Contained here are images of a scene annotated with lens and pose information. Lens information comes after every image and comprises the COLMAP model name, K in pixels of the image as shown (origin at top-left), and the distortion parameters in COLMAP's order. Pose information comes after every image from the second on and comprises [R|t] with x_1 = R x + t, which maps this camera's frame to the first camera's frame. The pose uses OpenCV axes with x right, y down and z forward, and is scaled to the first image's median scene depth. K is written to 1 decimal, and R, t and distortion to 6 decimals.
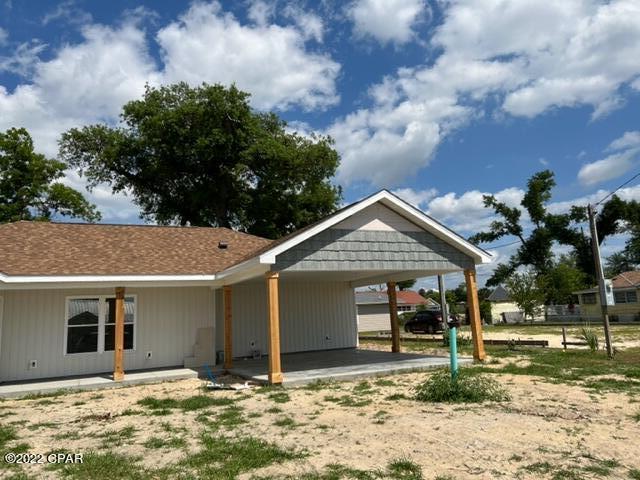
lens RADIAL K [[477.3, 0, 320.0], [0, 477.3, 240.0], [0, 0, 1]] dist [0.000789, -0.001851]
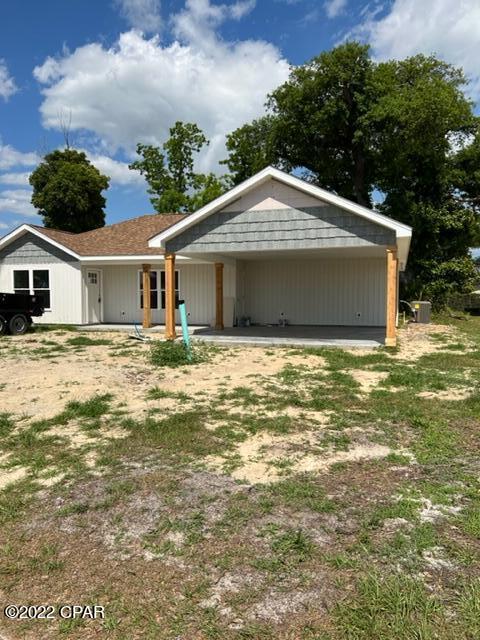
lens RADIAL K [[485.1, 0, 240.0], [0, 485.1, 320.0], [0, 0, 1]] dist [0.064449, -0.002609]
pose [[0.687472, 0.089924, -0.720622, 0.818314], [0.074005, 0.978463, 0.192700, 0.004912], [0.722430, -0.185806, 0.666011, 0.231113]]
